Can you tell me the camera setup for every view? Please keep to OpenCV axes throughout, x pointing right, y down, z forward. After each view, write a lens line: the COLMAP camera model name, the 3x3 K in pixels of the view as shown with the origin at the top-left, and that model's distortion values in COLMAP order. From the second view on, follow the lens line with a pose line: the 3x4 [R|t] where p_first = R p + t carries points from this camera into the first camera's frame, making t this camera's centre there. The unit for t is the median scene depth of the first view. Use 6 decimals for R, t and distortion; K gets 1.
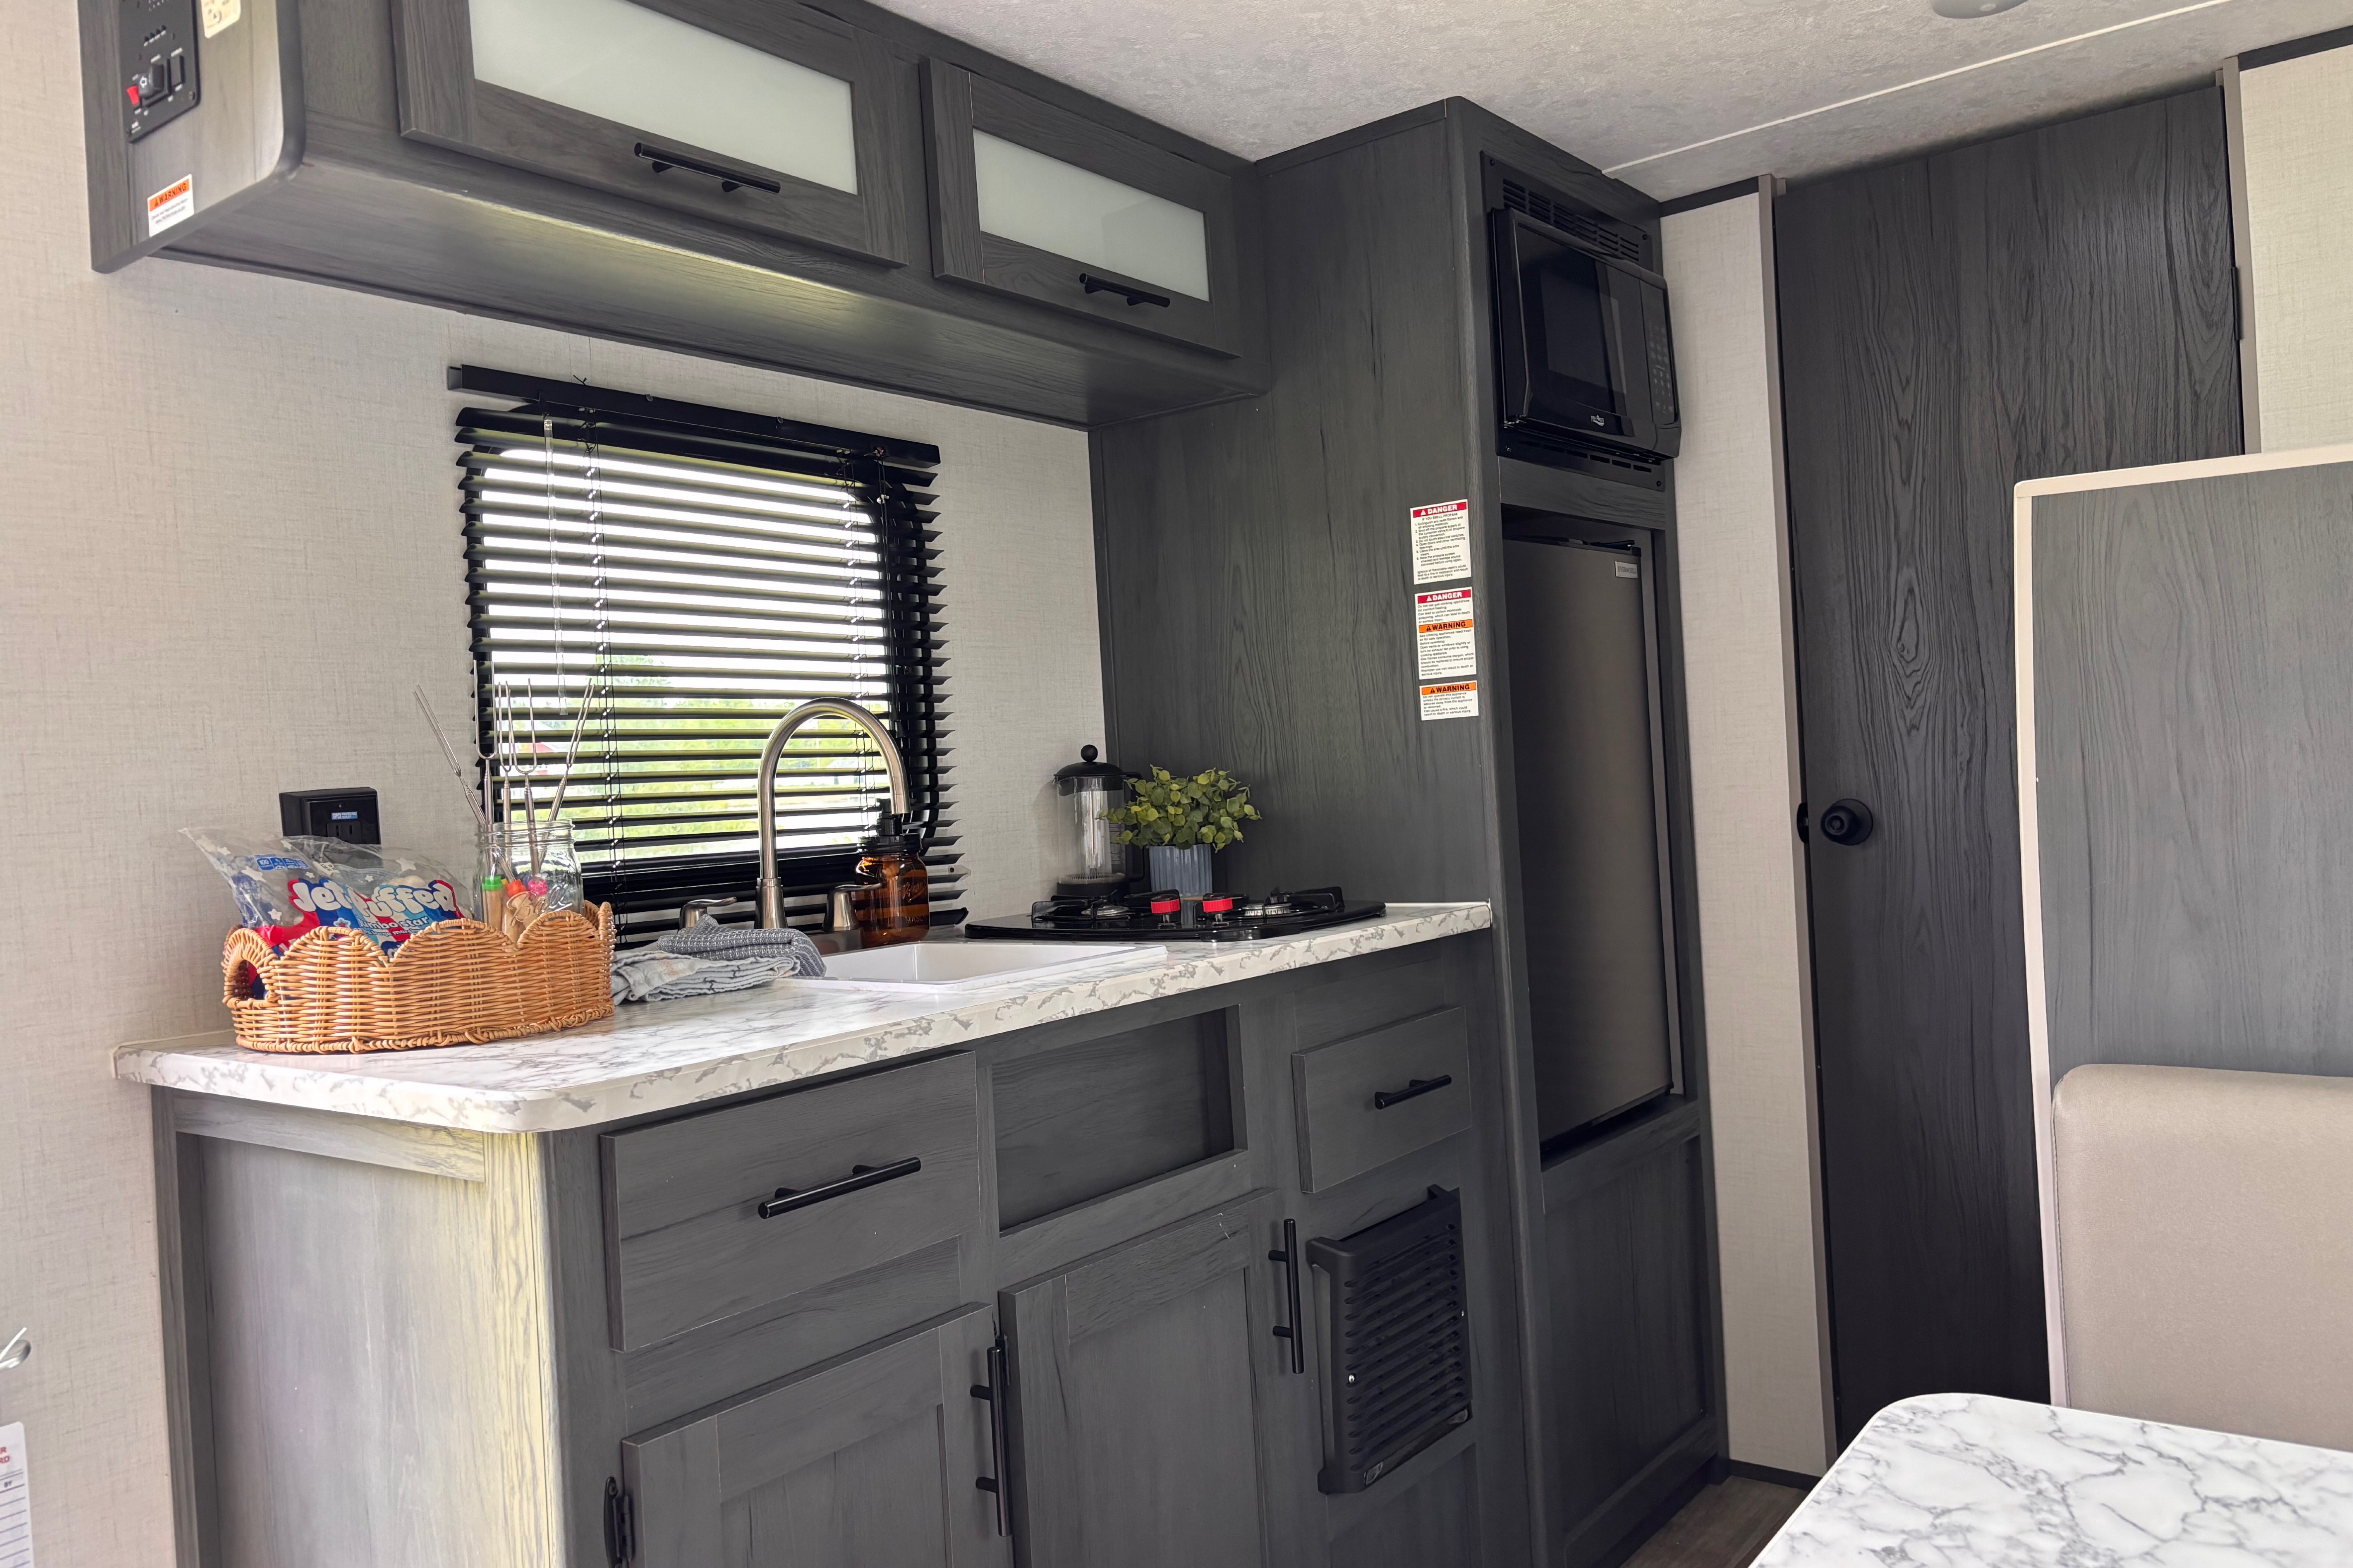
lens RADIAL K [[1767.8, 0, 1179.8], [0, 1767.8, 813.1], [0, 0, 1]] dist [0.042791, -0.053580]
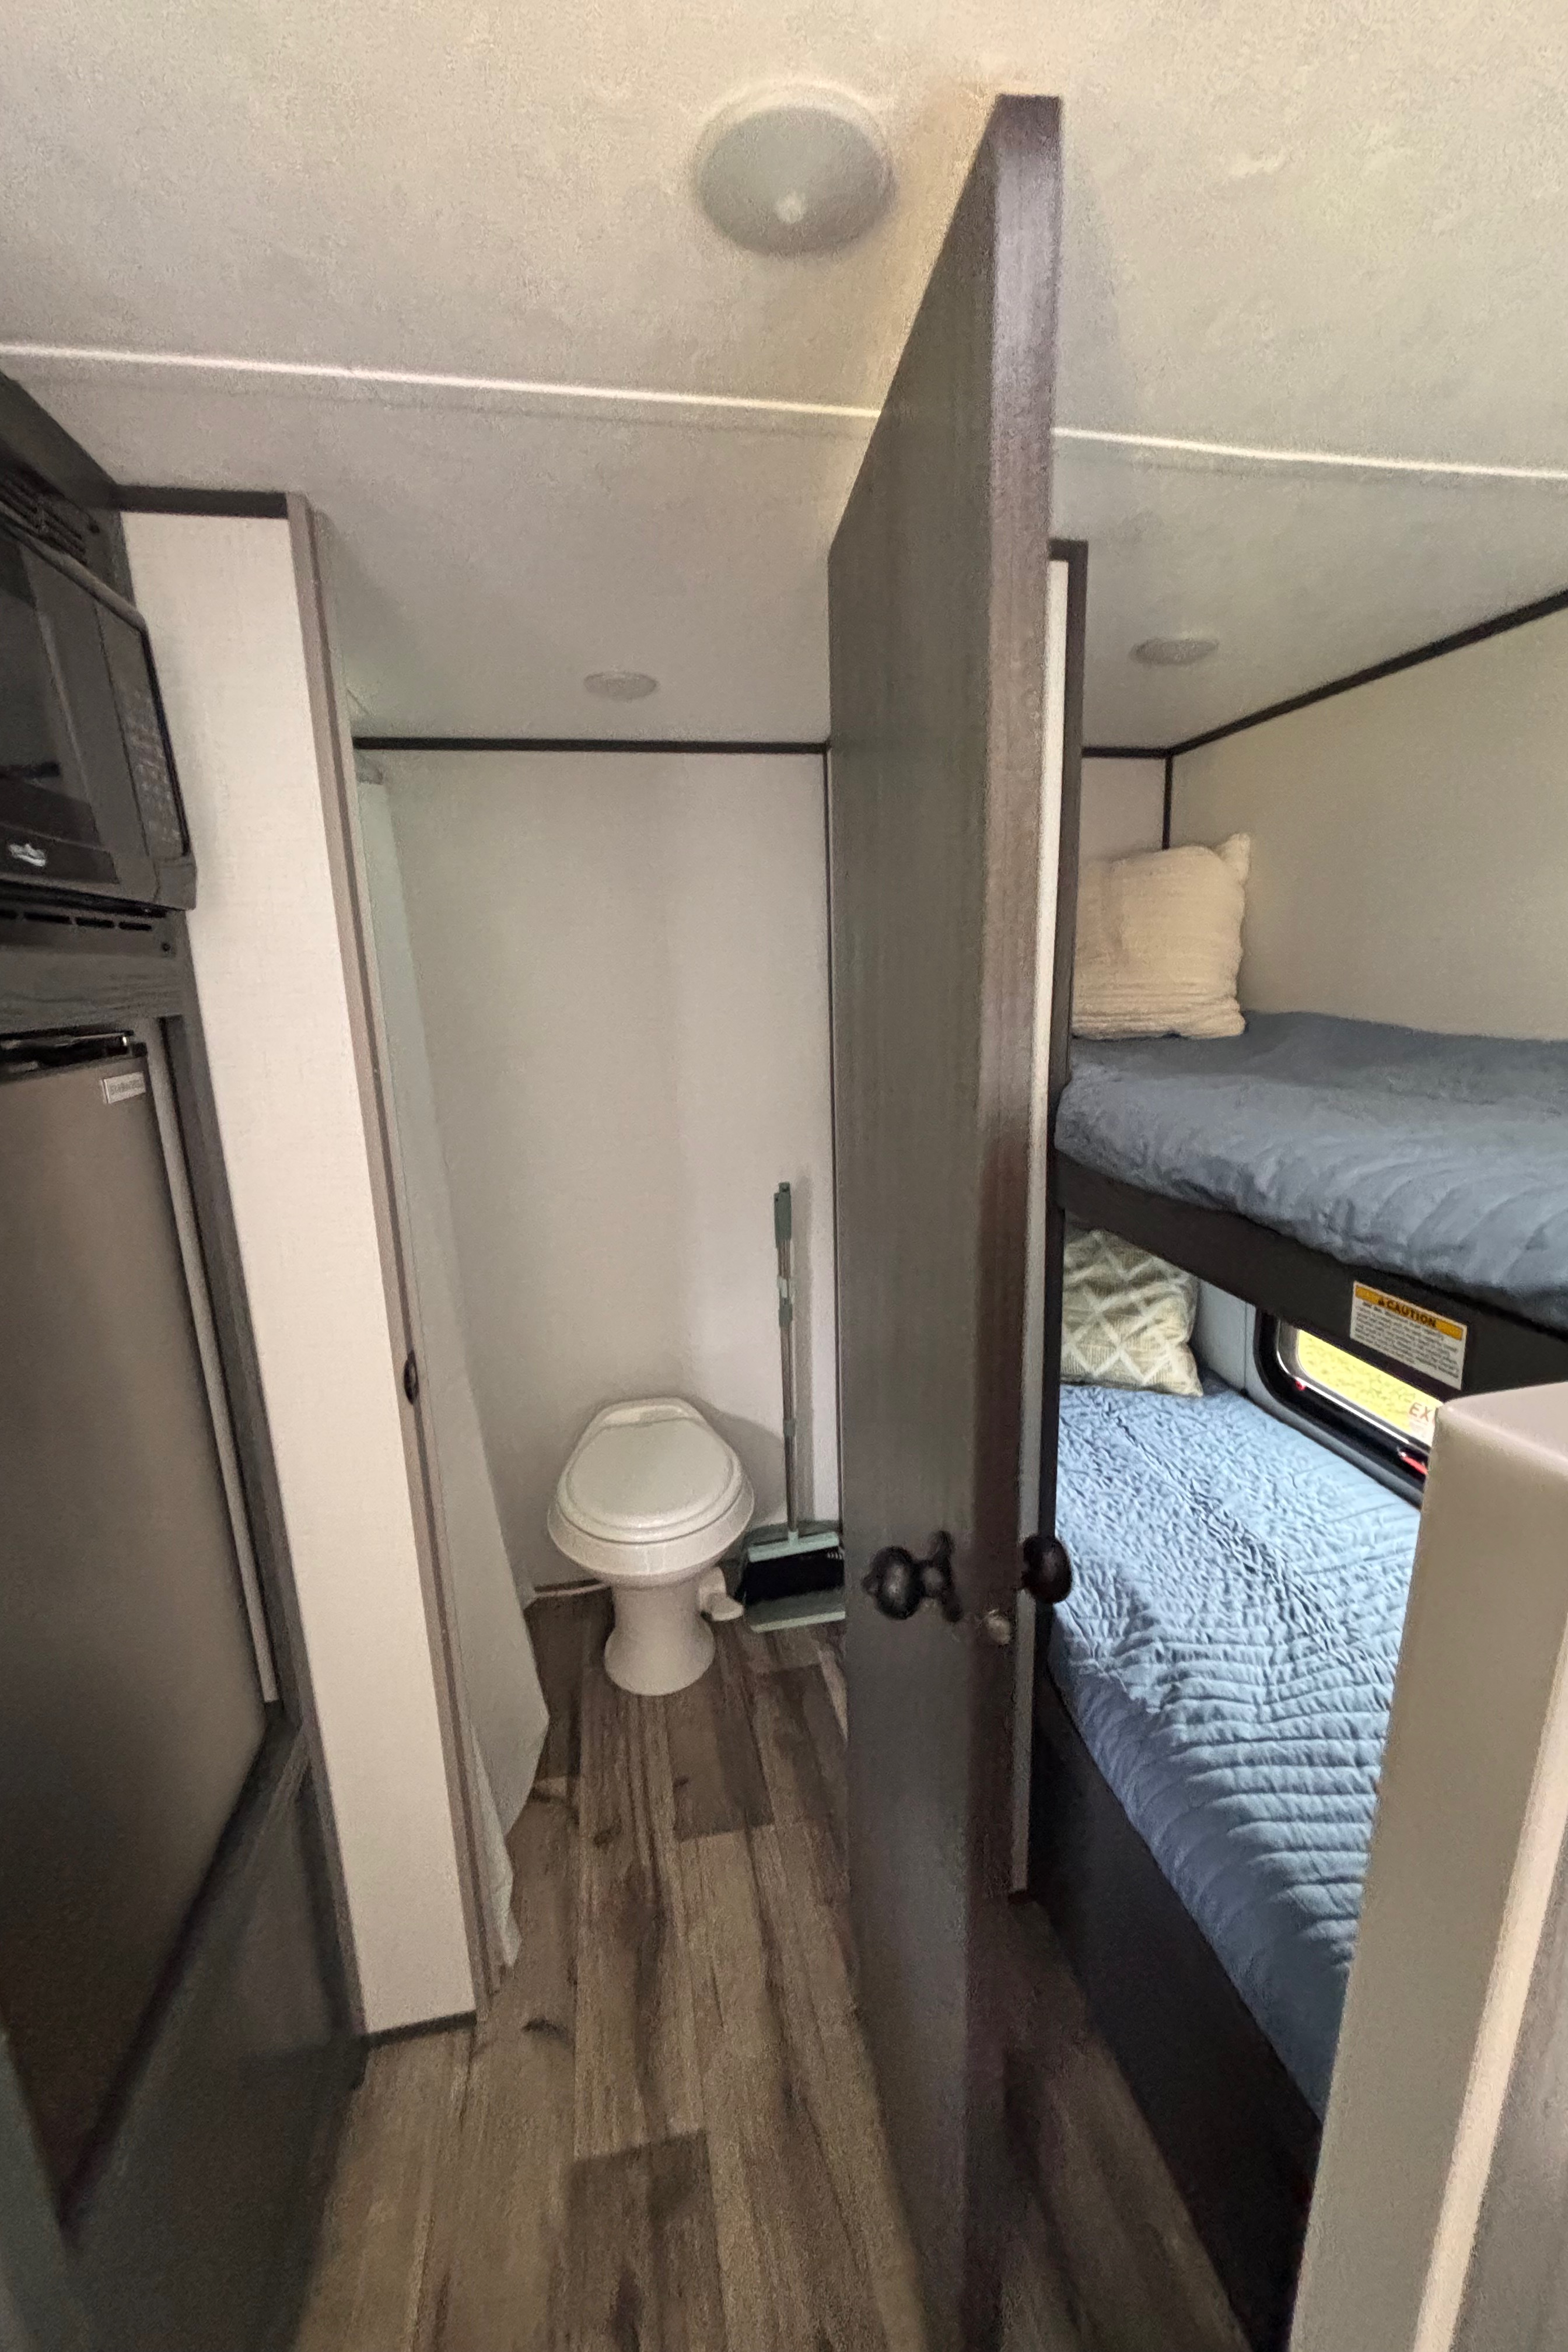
lens RADIAL K [[946.7, 0, 784.0], [0, 946.7, 1176.0], [0, 0, 1]] dist [0.000410, -0.000035]
pose [[0.659512, -0.125980, 0.741062, 0.172235], [0.007199, 0.986869, 0.161361, -0.180812], [-0.751660, -0.101084, 0.651759, 0.679634]]
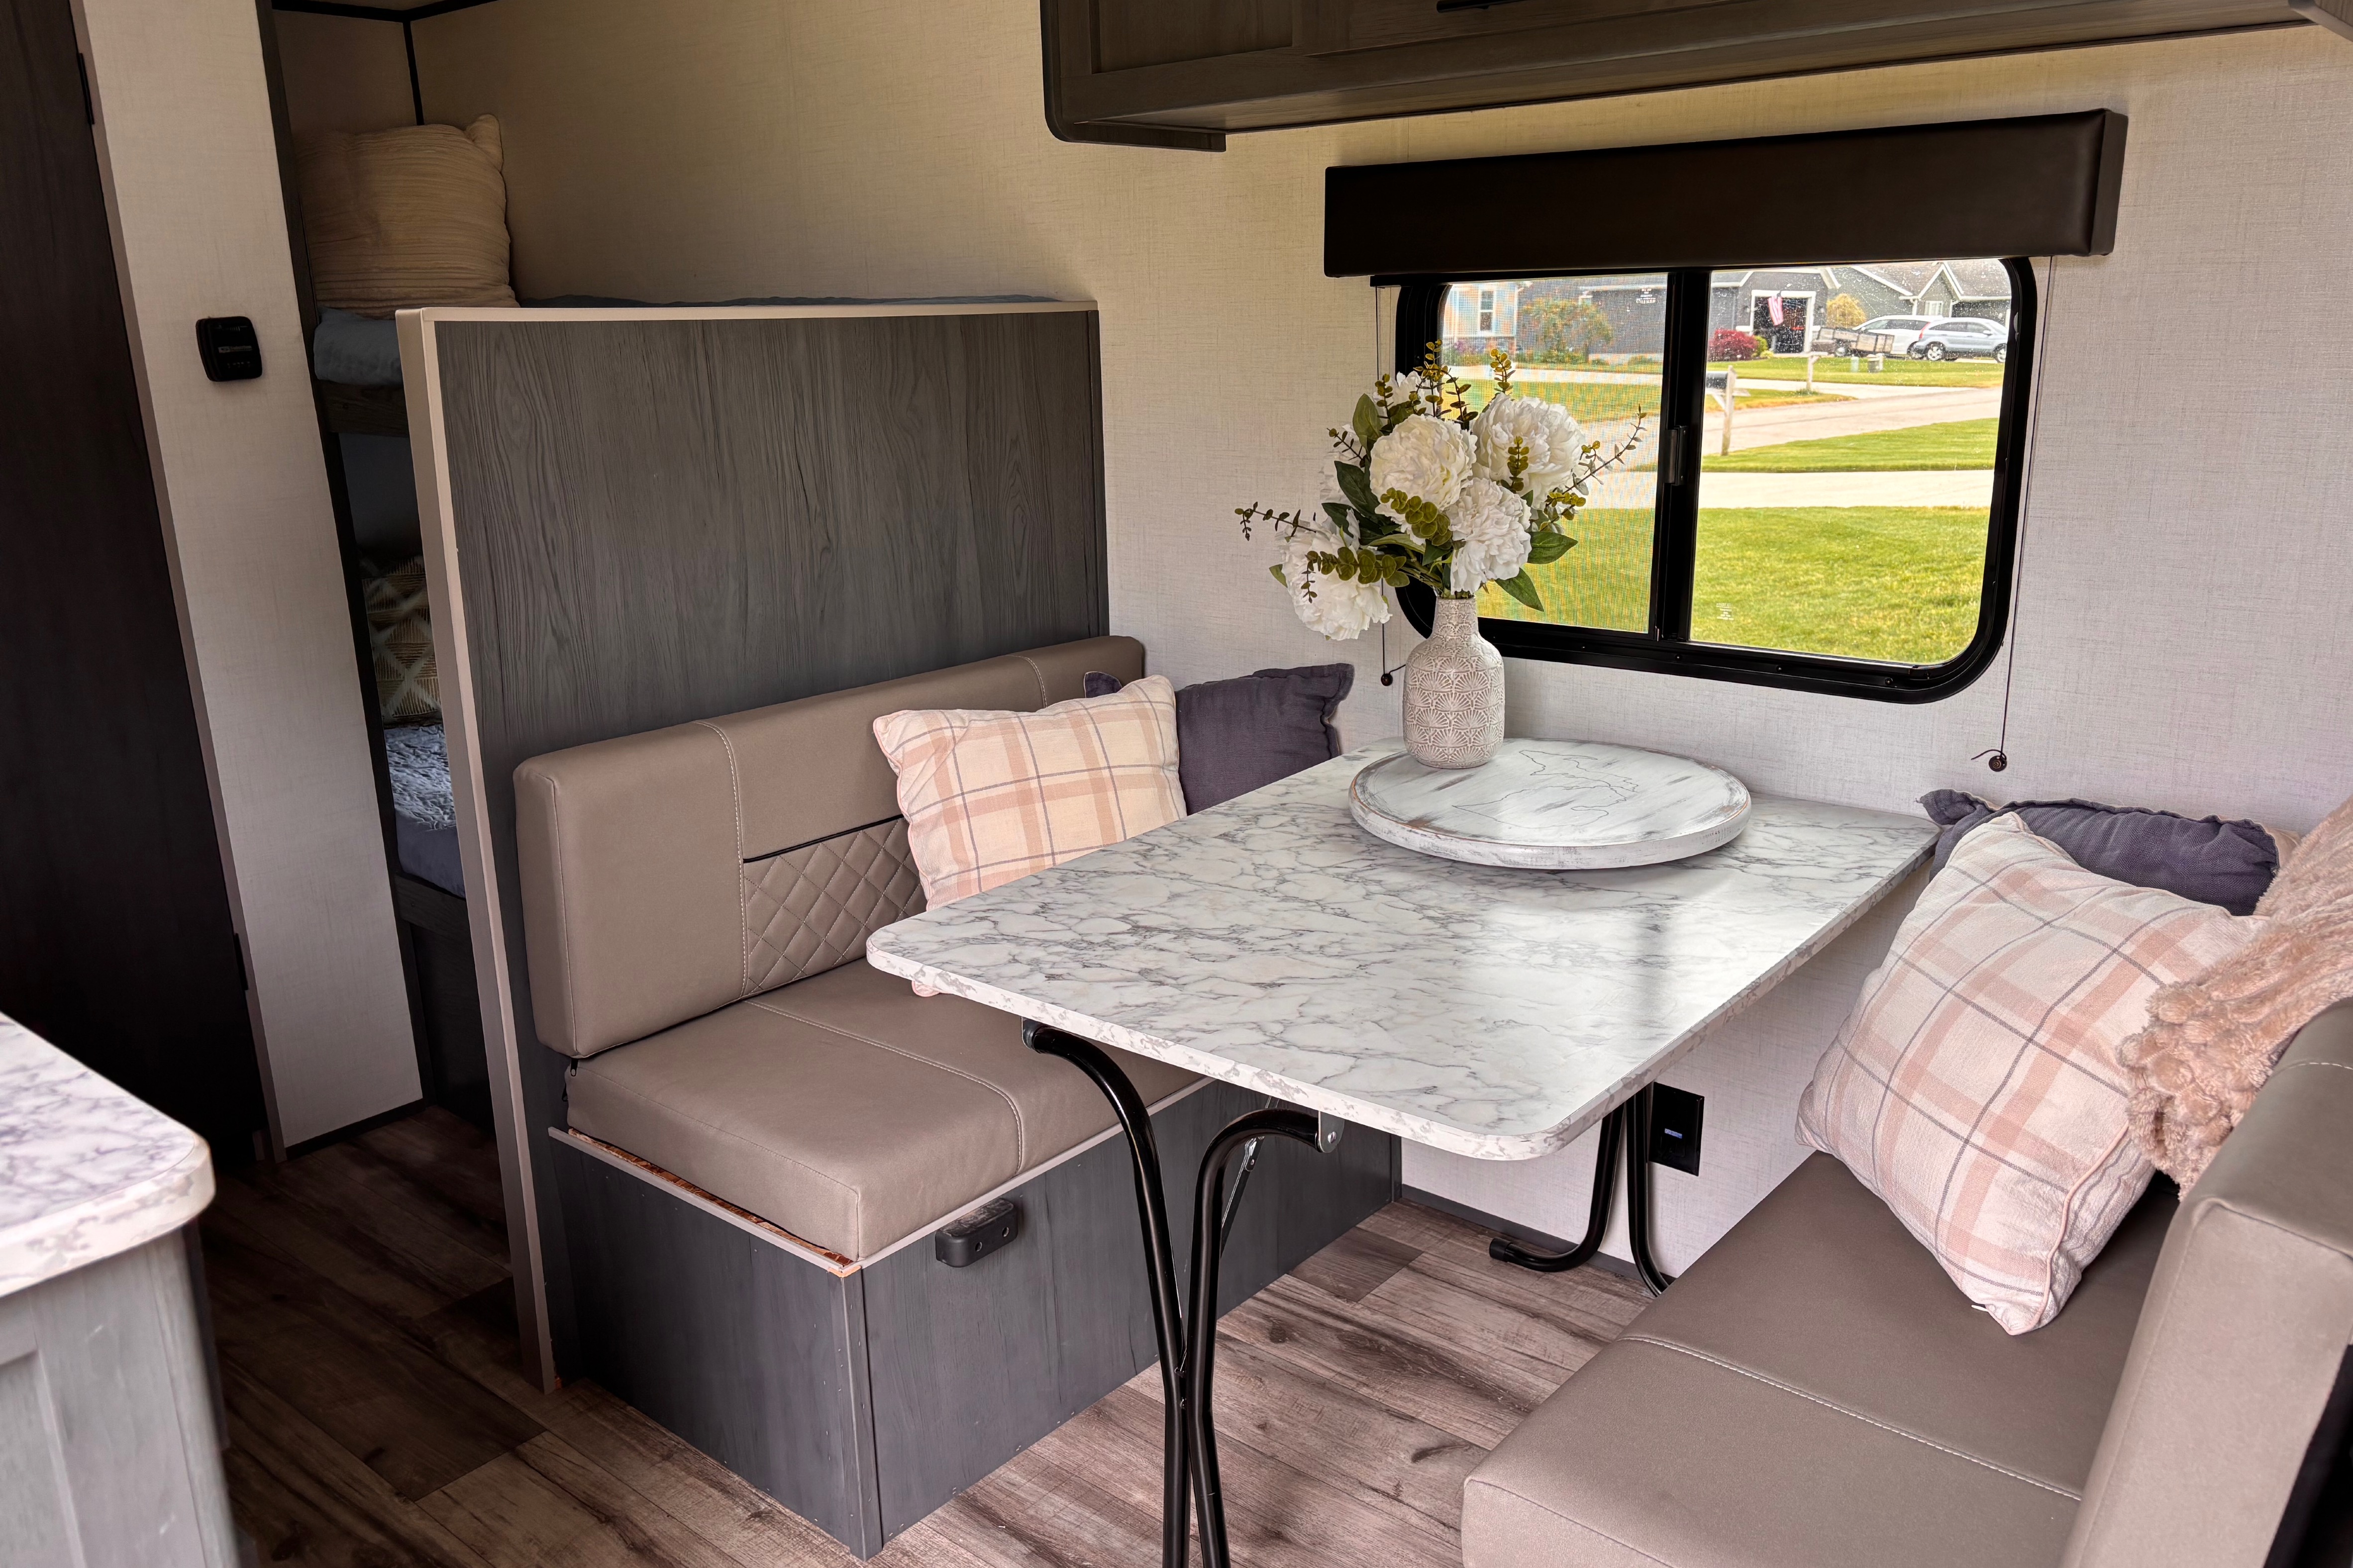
lens RADIAL K [[1789.6, 0, 1188.7], [0, 1789.6, 791.8], [0, 0, 1]] dist [0.028101, 0.002329]
pose [[0.035021, -0.206737, 0.977769, -0.542572], [0.041162, 0.977838, 0.205278, -0.062708], [-0.998539, 0.033058, 0.042754, 0.291815]]
